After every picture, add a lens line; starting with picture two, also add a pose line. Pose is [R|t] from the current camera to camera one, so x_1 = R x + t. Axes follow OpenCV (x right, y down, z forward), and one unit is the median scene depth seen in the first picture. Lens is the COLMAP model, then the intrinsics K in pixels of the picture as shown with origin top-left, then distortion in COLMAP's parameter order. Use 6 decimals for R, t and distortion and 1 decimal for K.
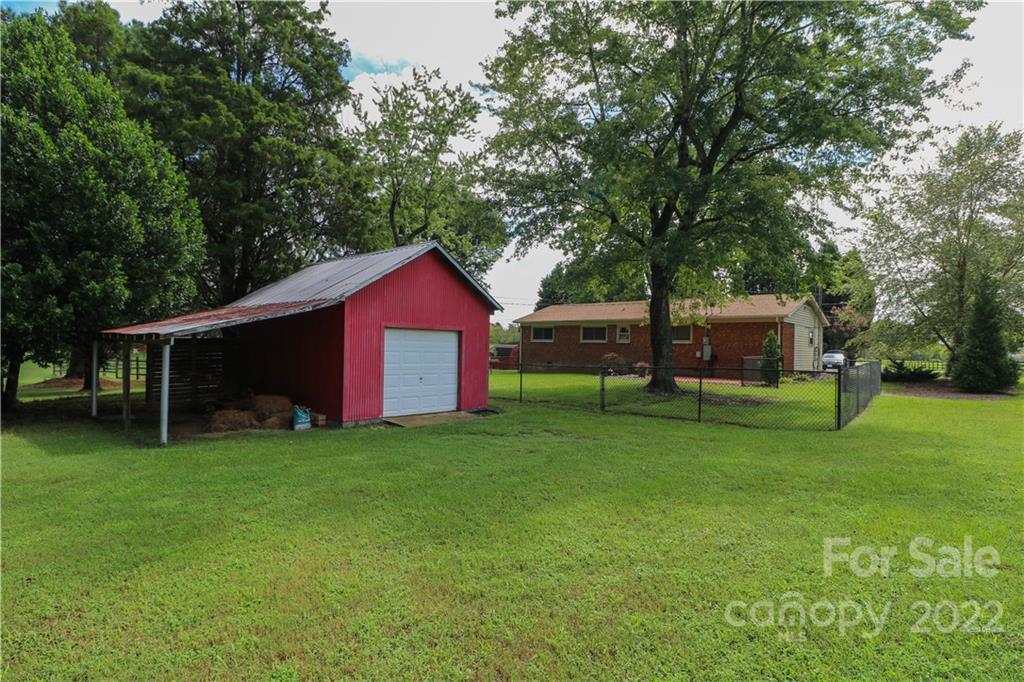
lens RADIAL K [[519.1, 0, 511.7], [0, 519.1, 342.2], [0, 0, 1]] dist [0.000068, 0.000001]
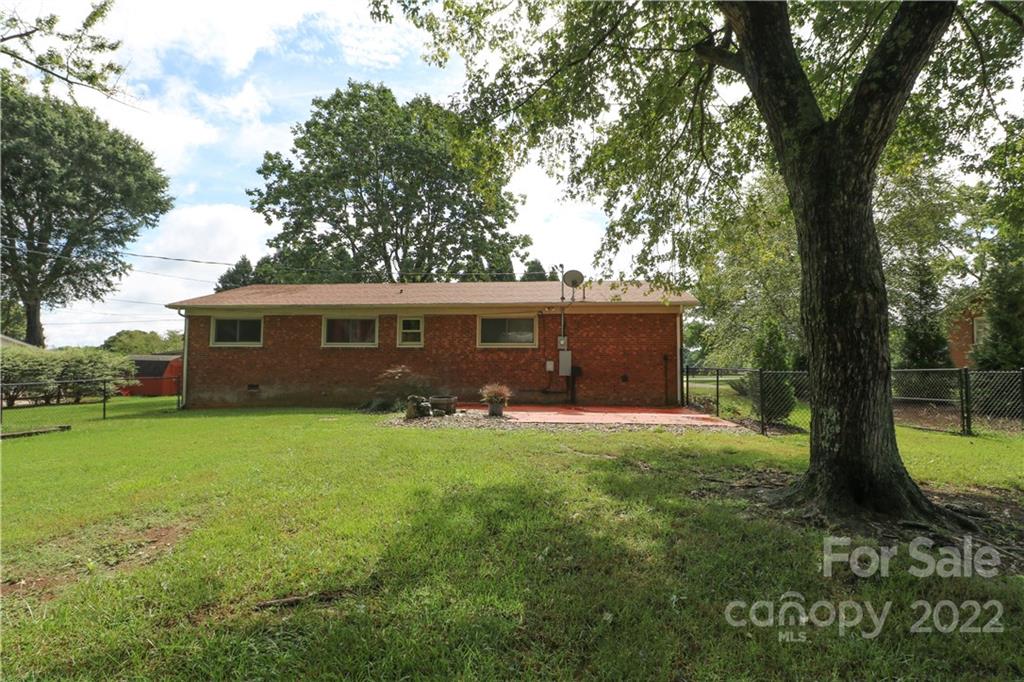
lens RADIAL K [[475.8, 0, 511.0], [0, 475.8, 335.9], [0, 0, 1]] dist [-0.000404, -0.002123]
pose [[0.816465, 0.019182, 0.577077, 0.009839], [0.003753, 0.999251, -0.038525, 0.007673], [-0.577383, 0.033620, 0.815781, 0.466336]]
